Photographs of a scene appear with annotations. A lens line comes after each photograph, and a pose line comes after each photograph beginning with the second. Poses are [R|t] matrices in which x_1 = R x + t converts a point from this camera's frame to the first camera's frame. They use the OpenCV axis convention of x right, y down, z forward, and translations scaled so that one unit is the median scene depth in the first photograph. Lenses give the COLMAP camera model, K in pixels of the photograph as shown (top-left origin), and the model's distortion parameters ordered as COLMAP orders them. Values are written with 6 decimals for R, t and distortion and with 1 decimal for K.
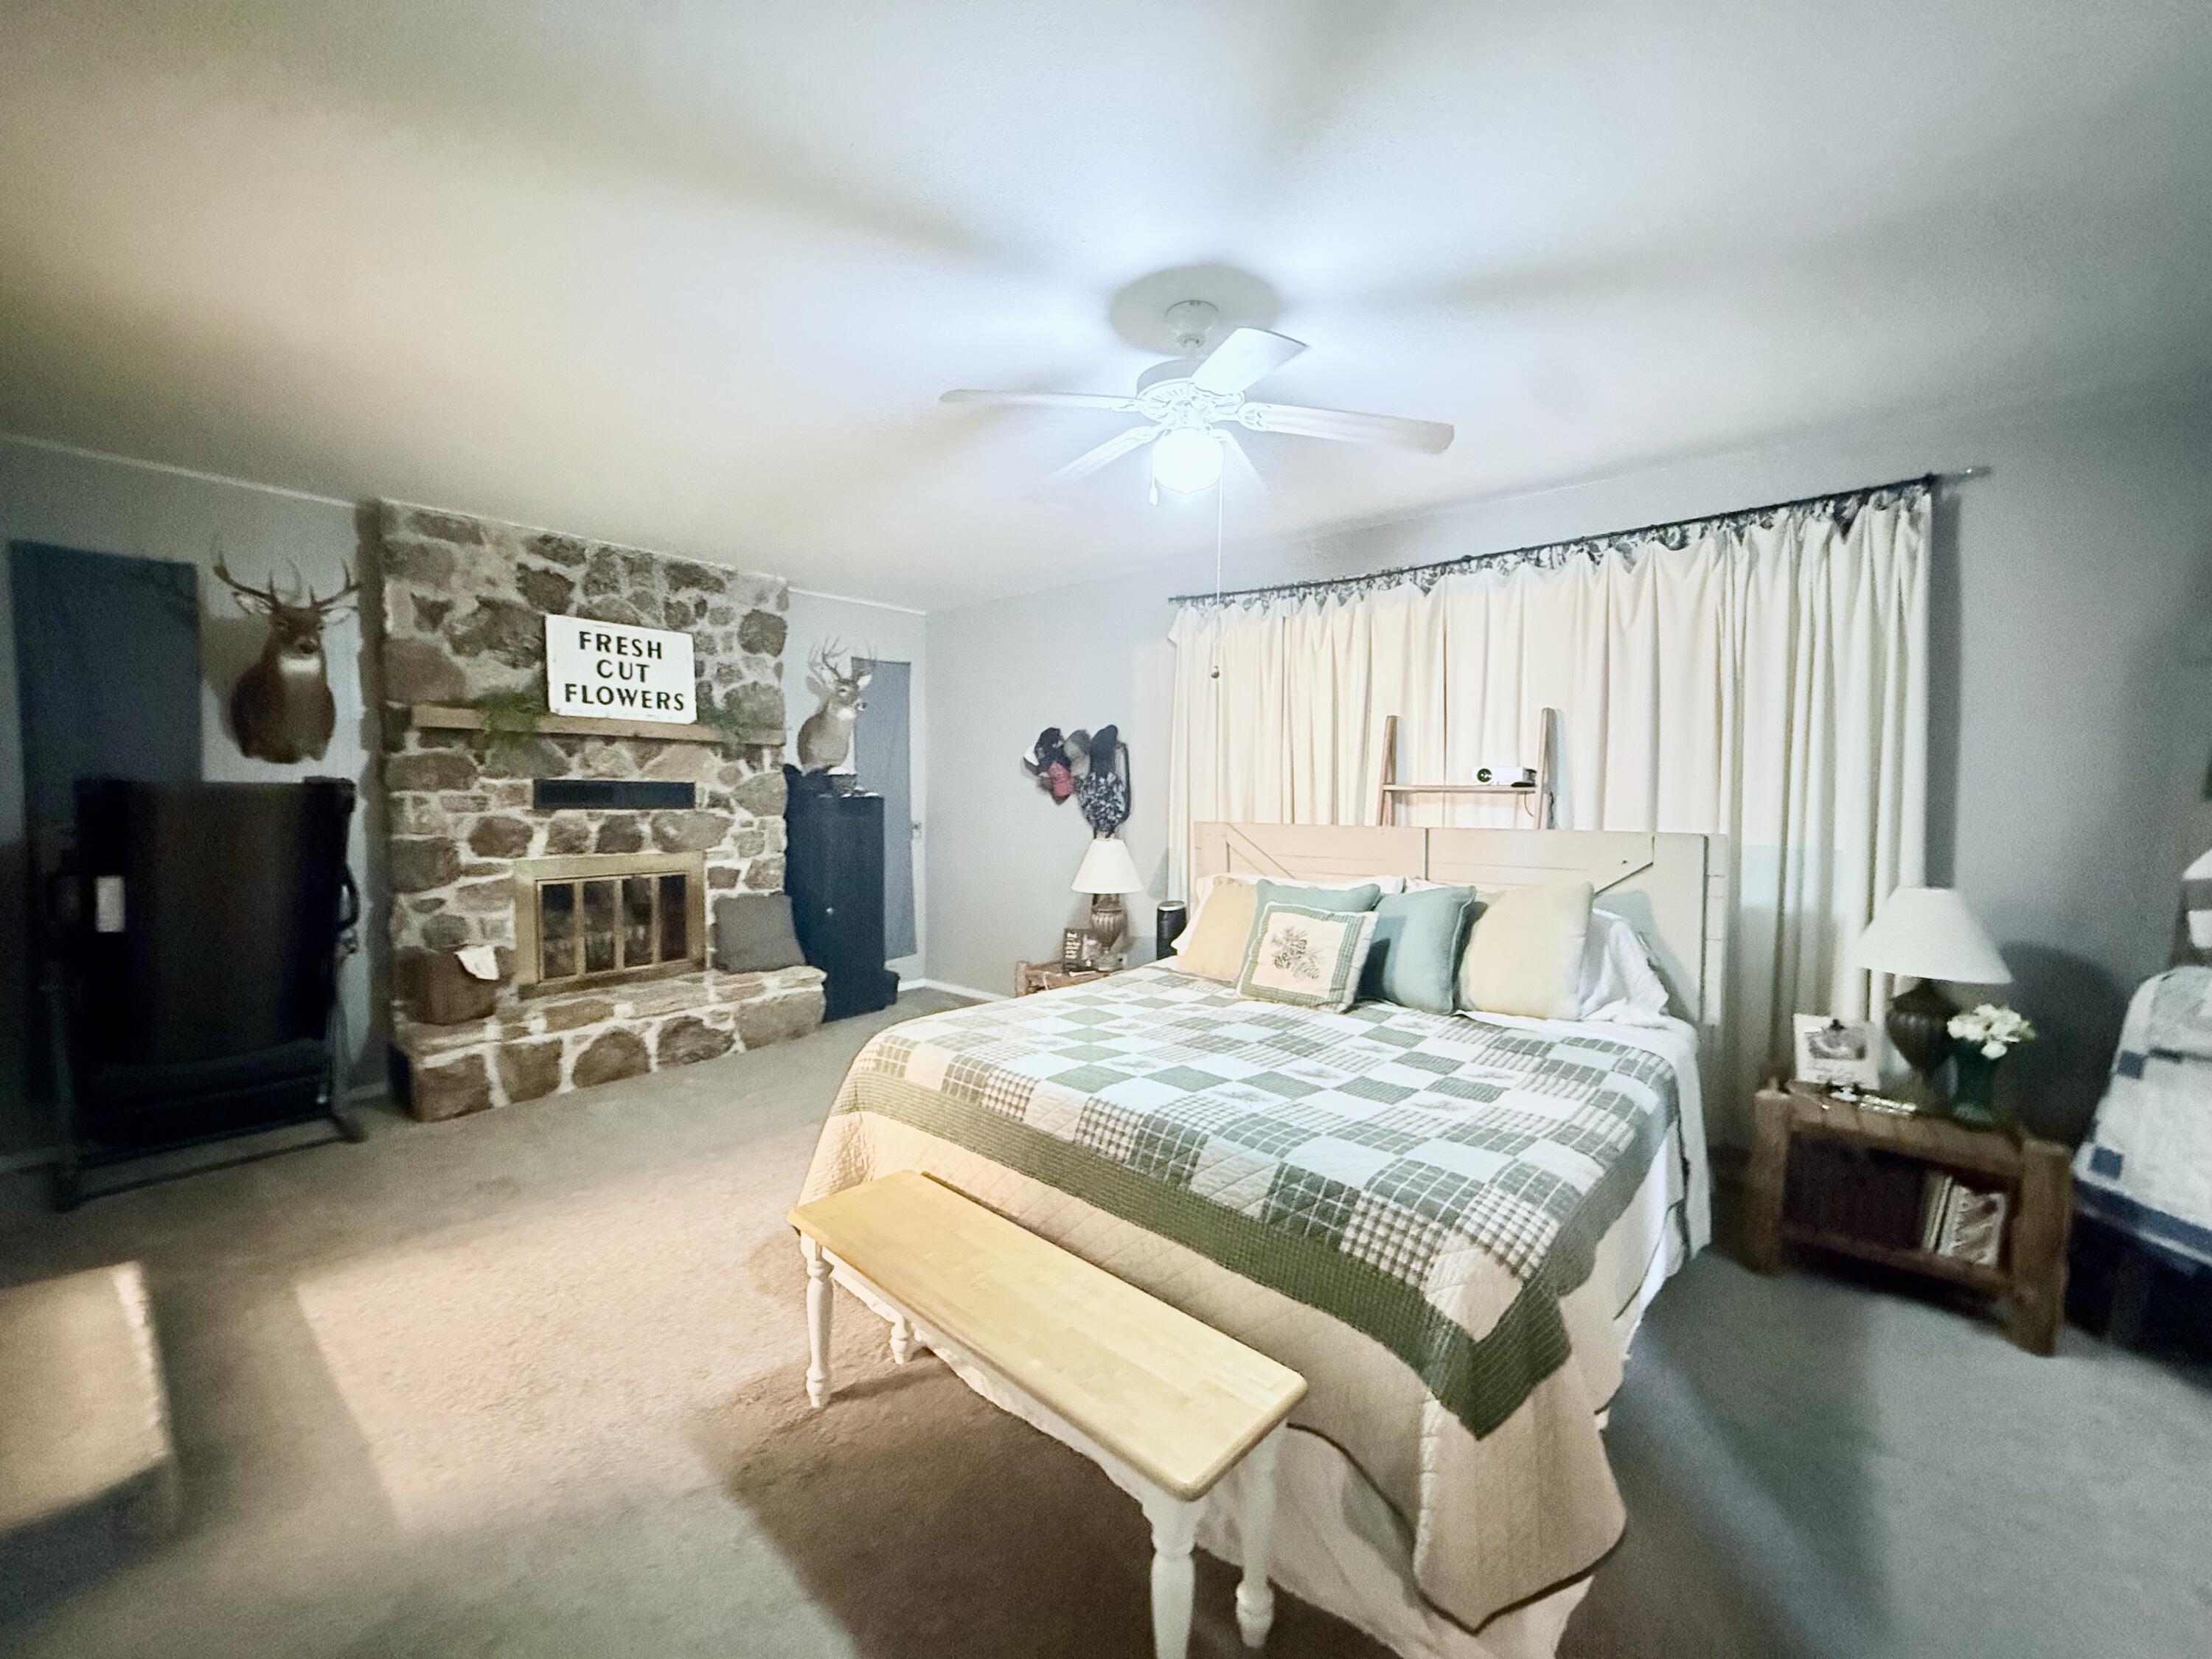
lens RADIAL K [[874.3, 0, 1111.8], [0, 874.3, 830.3], [0, 0, 1]] dist [0.001871, -0.000315]
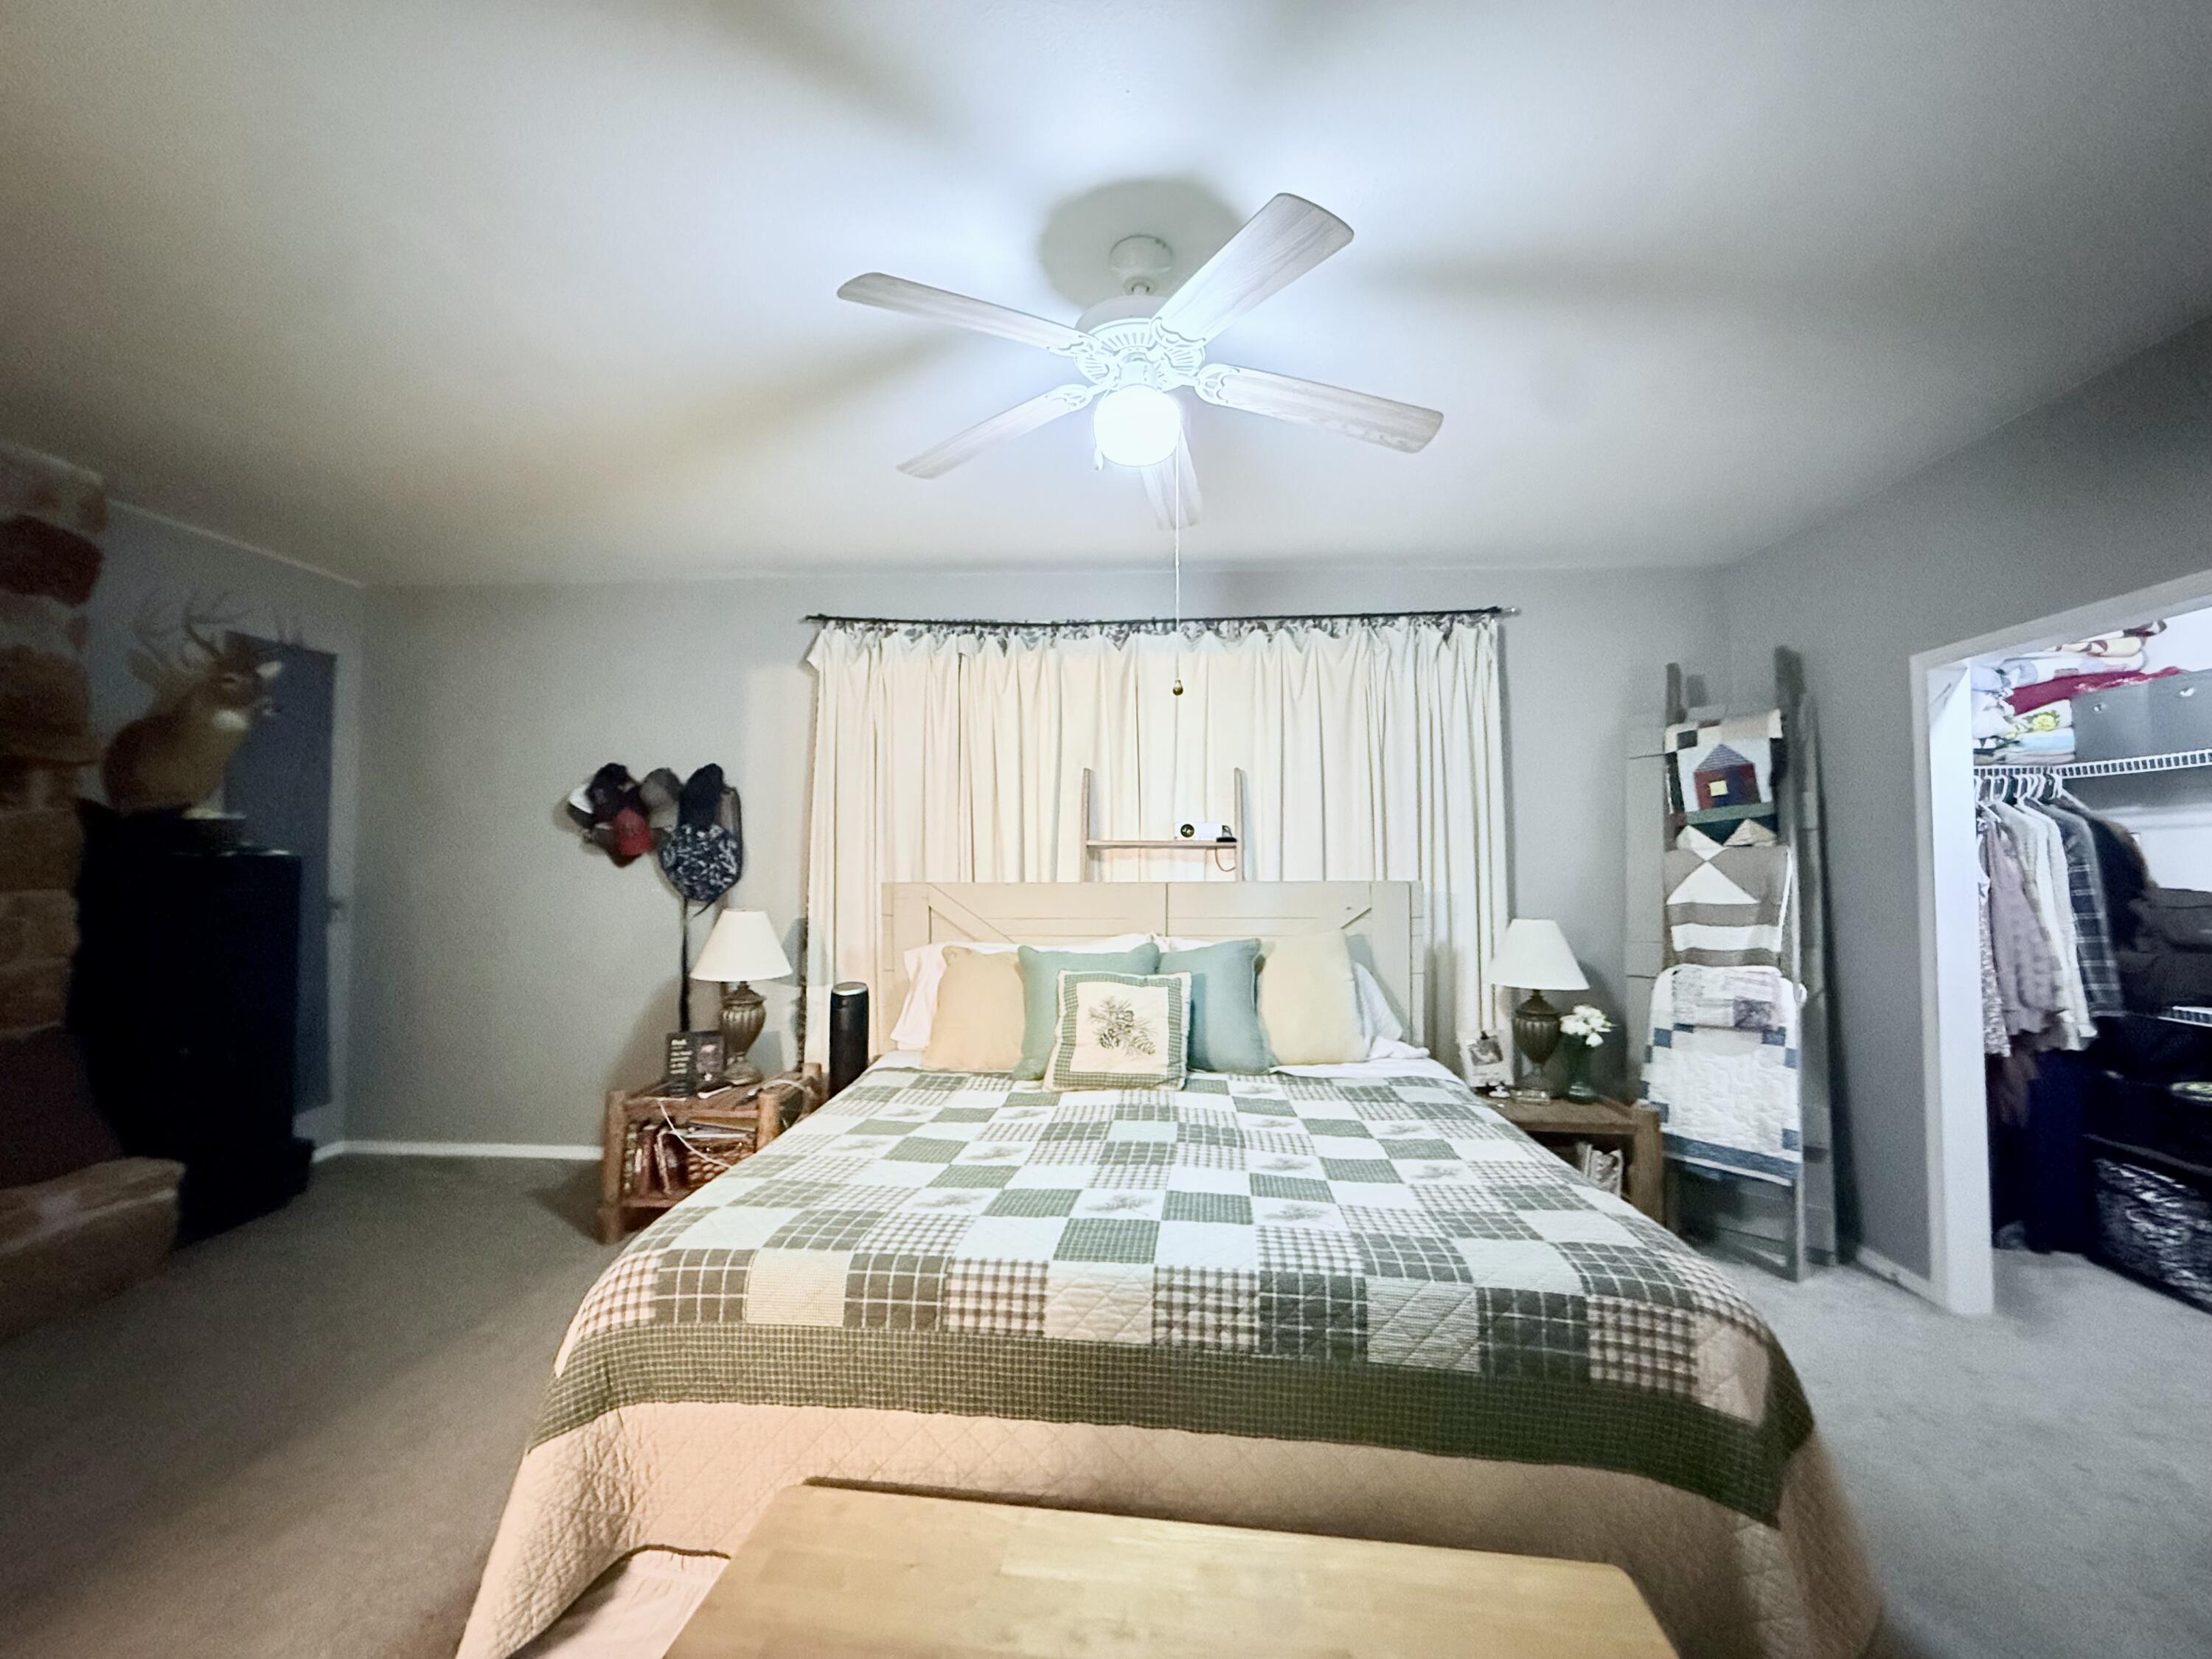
lens RADIAL K [[874.3, 0, 1106.9], [0, 874.3, 833.7], [0, 0, 1]] dist [0.001871, -0.000315]
pose [[0.809198, 0.014545, 0.587356, -0.223242], [0.029156, 0.997468, -0.064868, 0.003502], [-0.586812, 0.069616, 0.806725, 0.212592]]
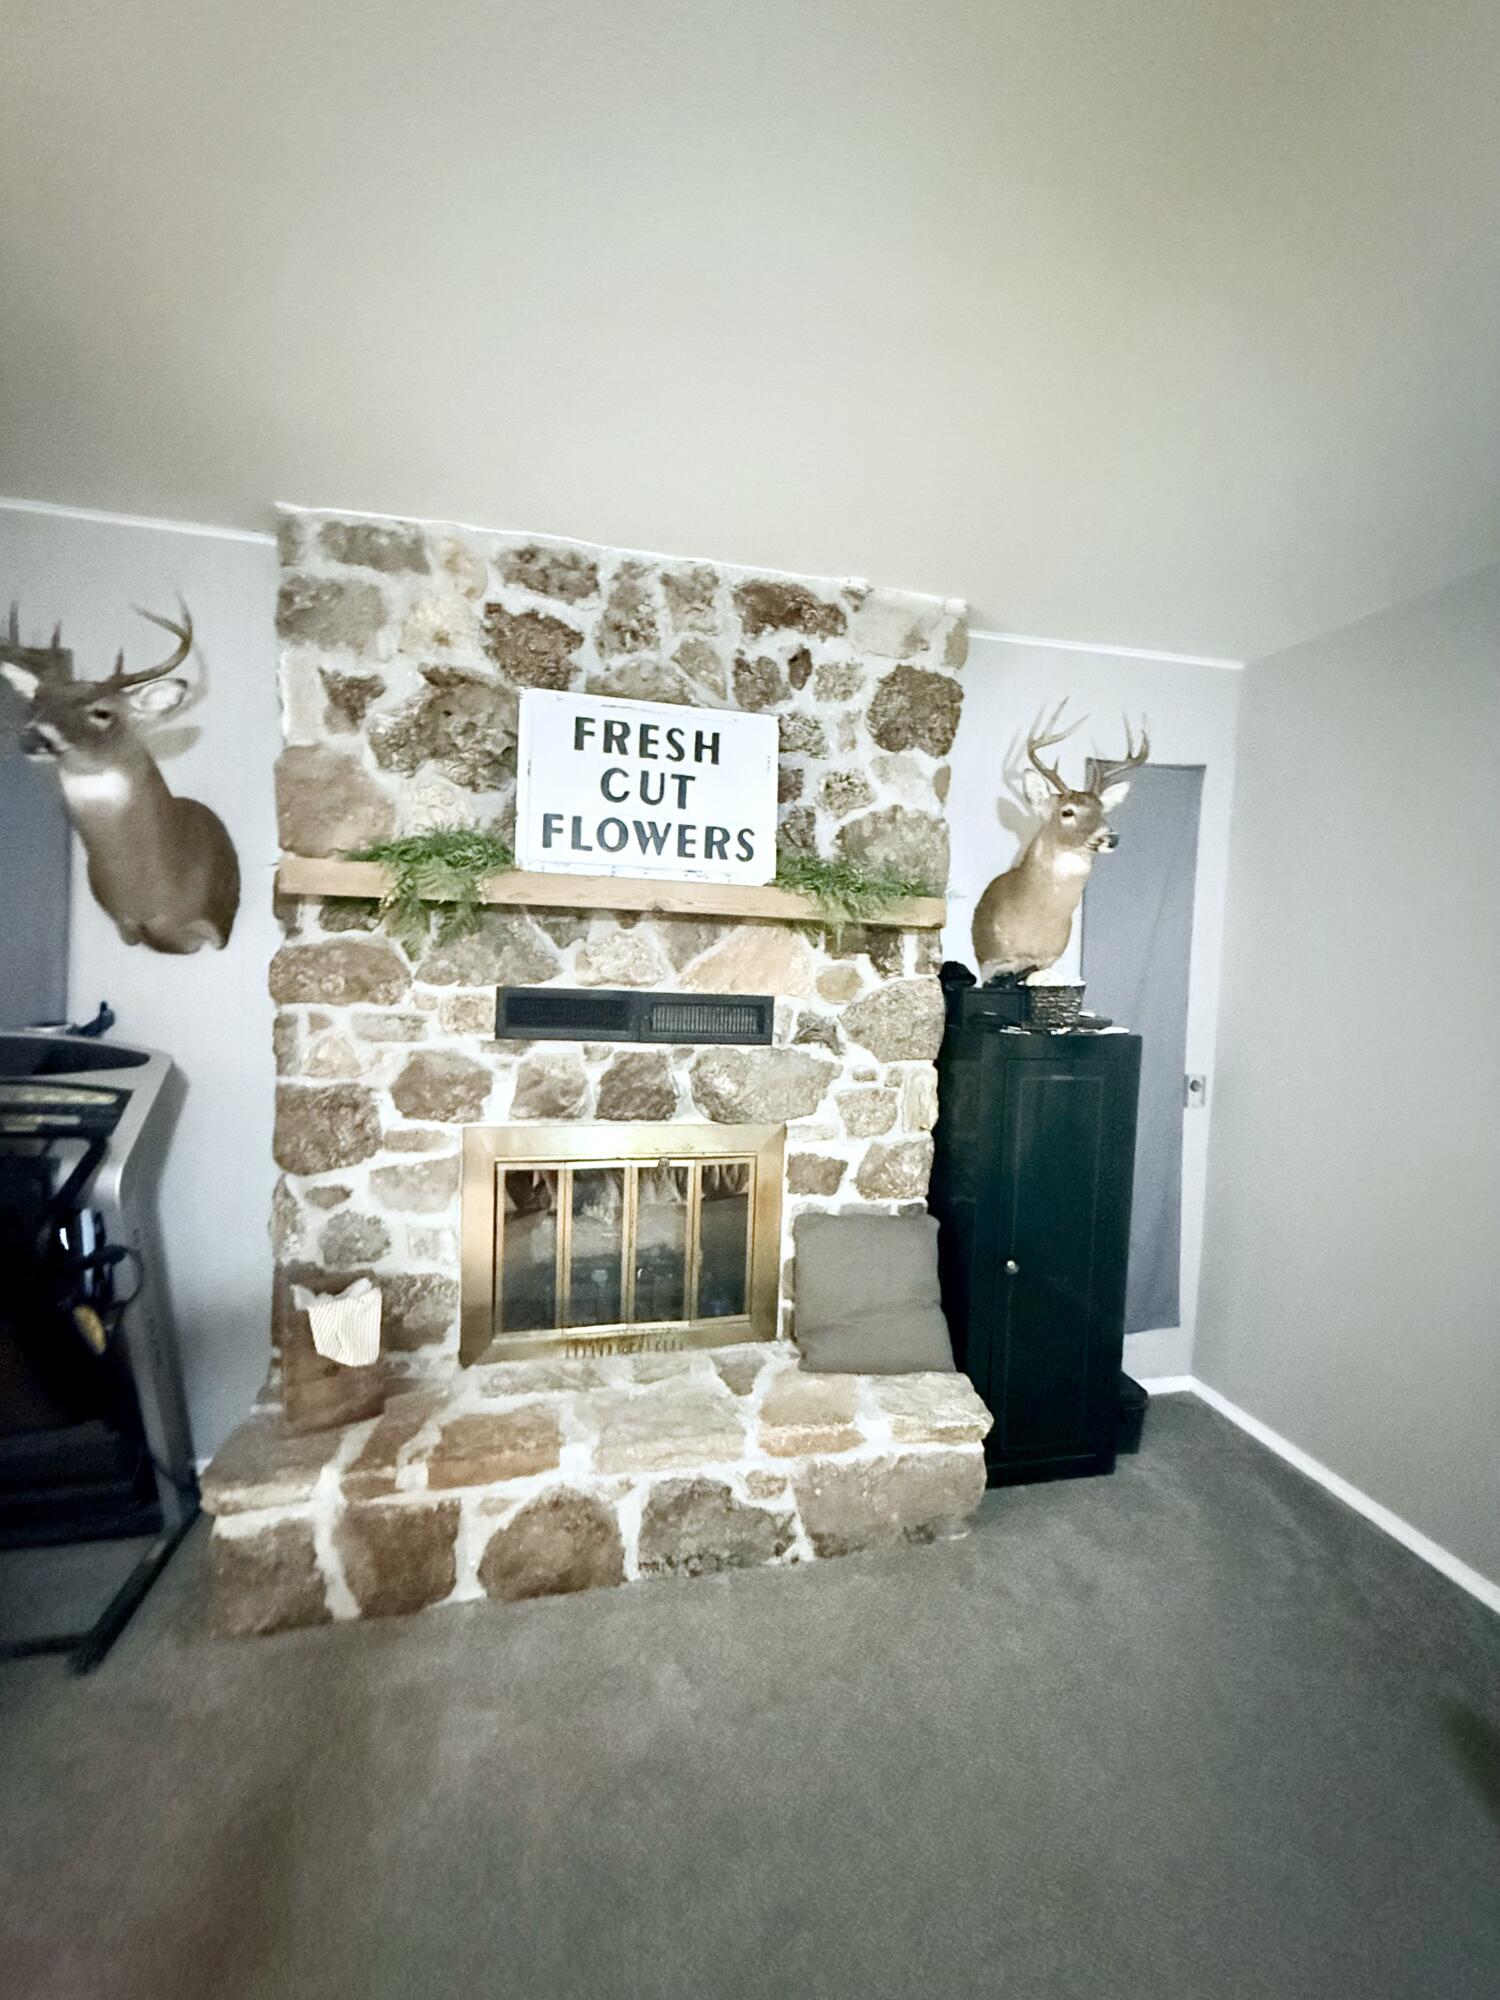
lens RADIAL K [[790.5, 0, 751.1], [0, 790.5, 987.8], [0, 0, 1]] dist [0.001871, -0.000315]
pose [[0.787571, 0.049237, -0.614253, -0.226374], [-0.061242, 0.998122, 0.001485, -0.071445], [0.613173, 0.036449, 0.789108, 0.726695]]
